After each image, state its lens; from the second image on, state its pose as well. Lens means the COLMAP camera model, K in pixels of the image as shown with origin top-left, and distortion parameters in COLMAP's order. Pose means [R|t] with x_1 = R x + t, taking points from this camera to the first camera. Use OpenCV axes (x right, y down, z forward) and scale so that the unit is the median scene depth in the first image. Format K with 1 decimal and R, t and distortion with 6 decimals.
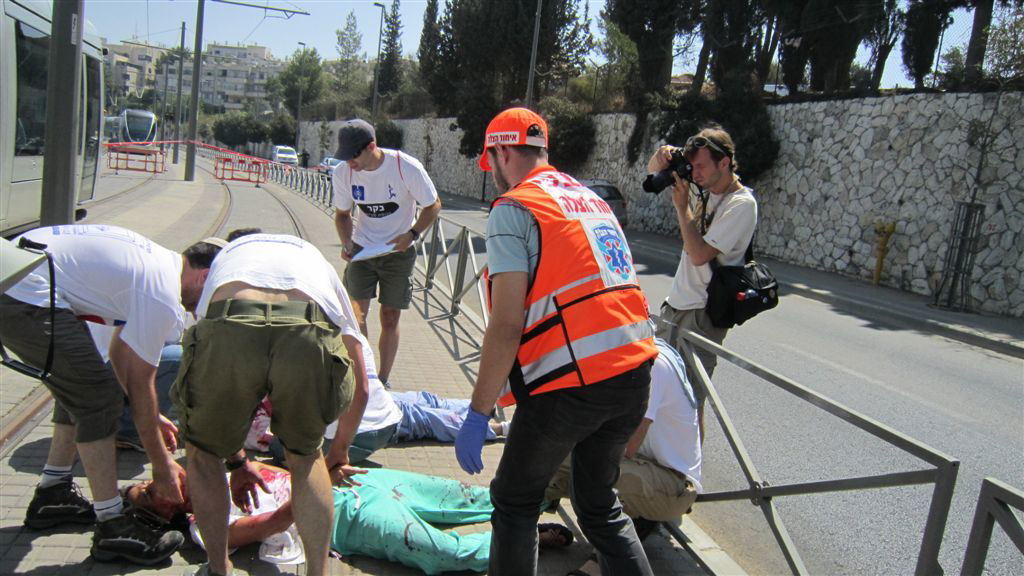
lens RADIAL K [[830.4, 0, 512.0], [0, 830.4, 288.0], [0, 0, 1]] dist [-0.103562, 0.000439]
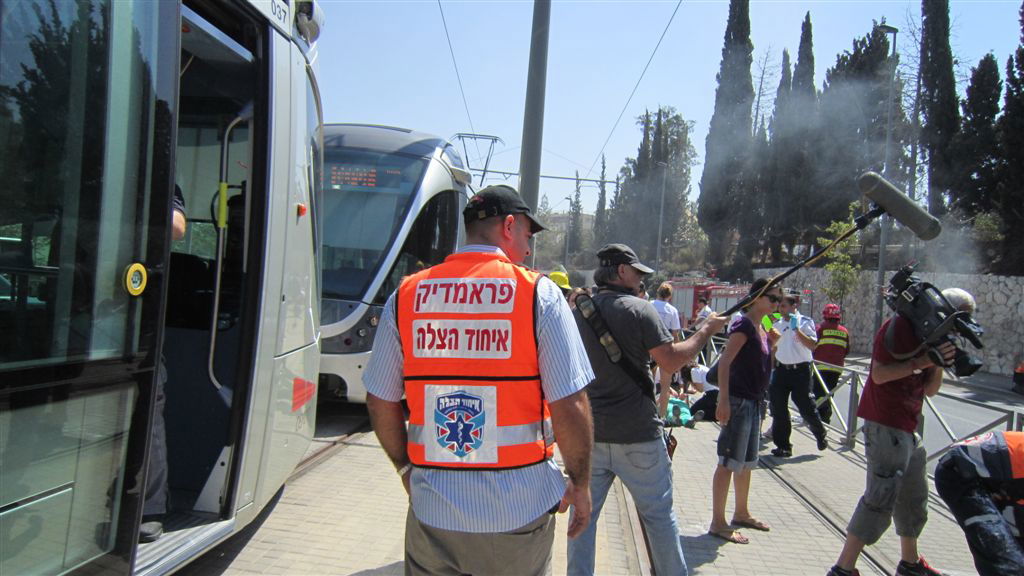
lens RADIAL K [[746.5, 0, 512.4], [0, 746.5, 274.4], [0, 0, 1]] dist [-0.030763, -0.000789]
pose [[0.976081, -0.042683, -0.213175, 0.031571], [0.004474, 0.984274, -0.176589, 0.048673], [0.217360, 0.171412, 0.960923, -0.359014]]
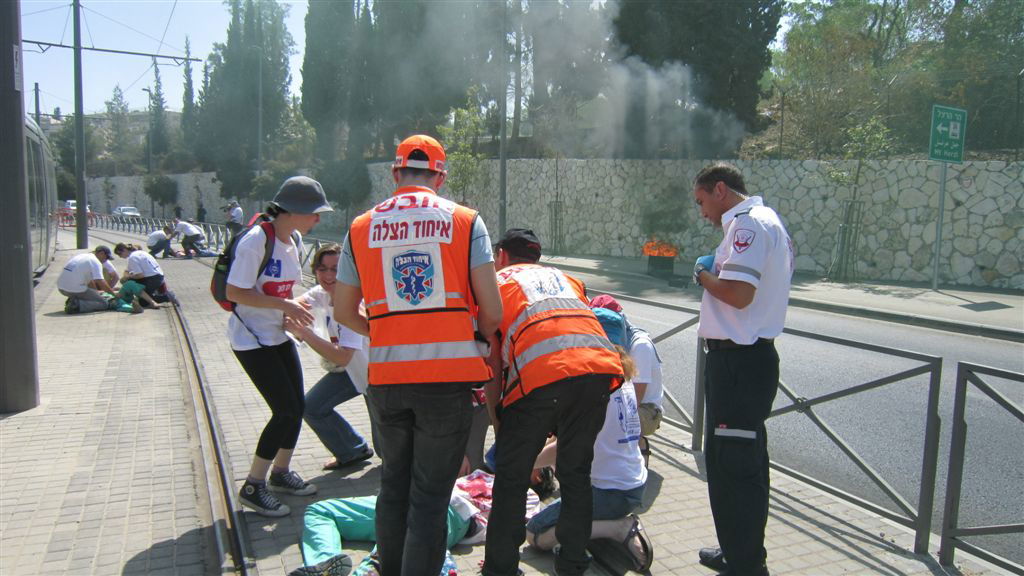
lens RADIAL K [[746.5, 0, 512.4], [0, 746.5, 274.4], [0, 0, 1]] dist [-0.030763, -0.000789]
pose [[0.951809, -0.119246, 0.282559, 0.029107], [0.127371, 0.991800, -0.010491, 0.040708], [-0.278990, 0.045976, 0.959193, -0.298269]]
